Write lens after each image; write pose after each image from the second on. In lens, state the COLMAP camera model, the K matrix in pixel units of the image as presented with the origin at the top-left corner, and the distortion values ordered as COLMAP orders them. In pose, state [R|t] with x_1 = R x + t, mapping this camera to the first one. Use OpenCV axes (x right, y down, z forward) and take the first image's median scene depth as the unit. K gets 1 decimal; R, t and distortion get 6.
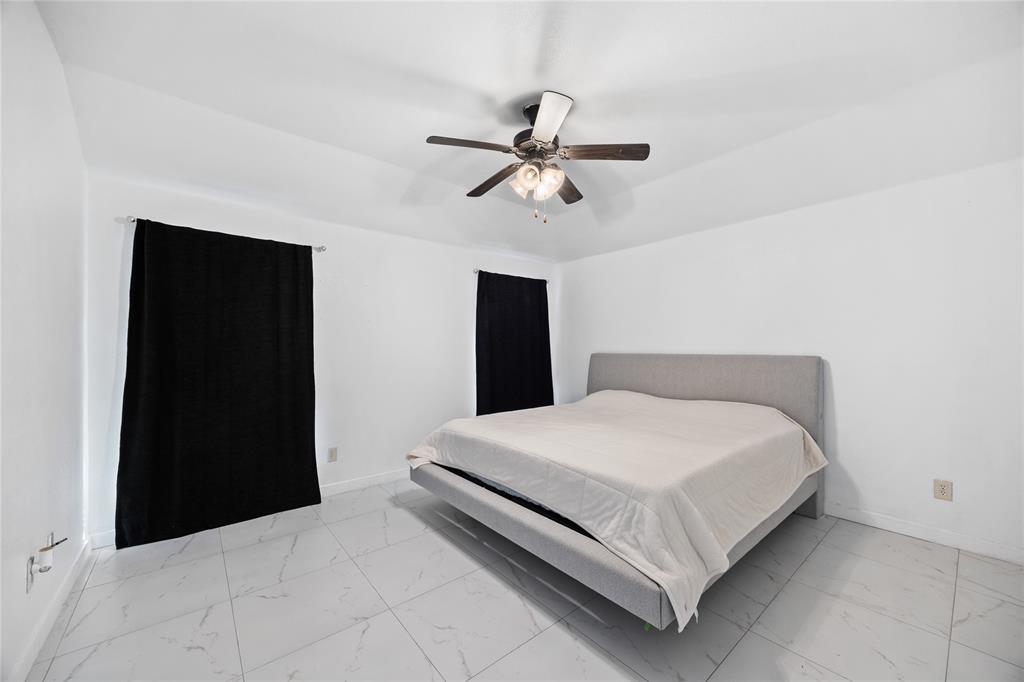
lens RADIAL K [[390.2, 0, 517.4], [0, 390.2, 343.6], [0, 0, 1]] dist [-0.005863, 0.000069]
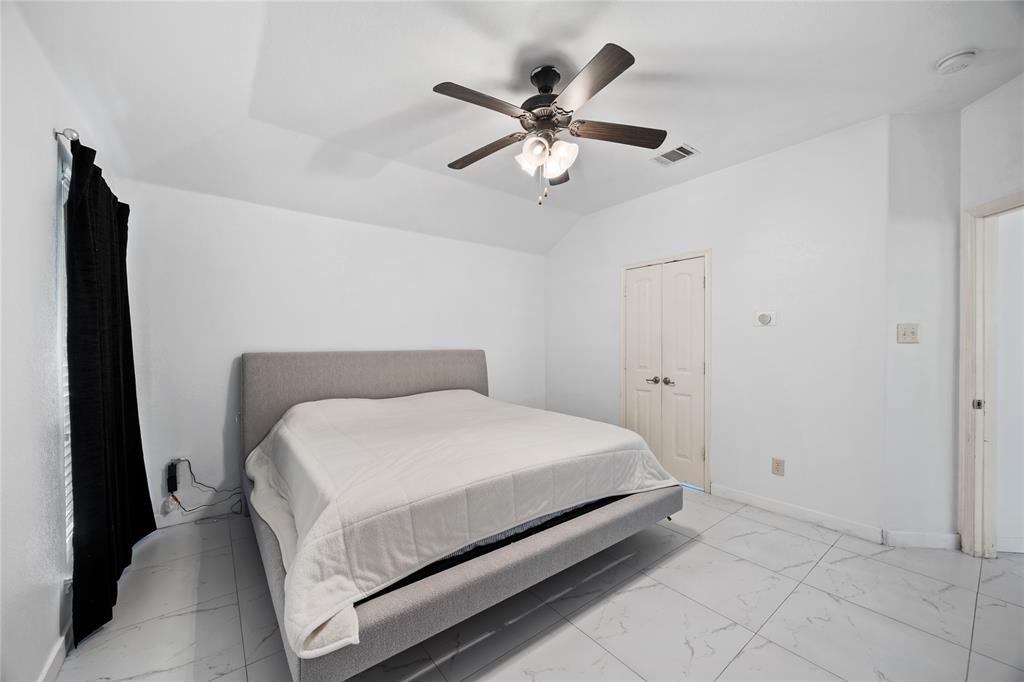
lens RADIAL K [[390.2, 0, 517.4], [0, 390.2, 343.6], [0, 0, 1]] dist [-0.005863, 0.000069]
pose [[0.030661, 0.001141, 0.999529, -0.840061], [-0.006124, 0.999981, -0.000954, 0.013841], [-0.999511, -0.006092, 0.030668, 1.040945]]
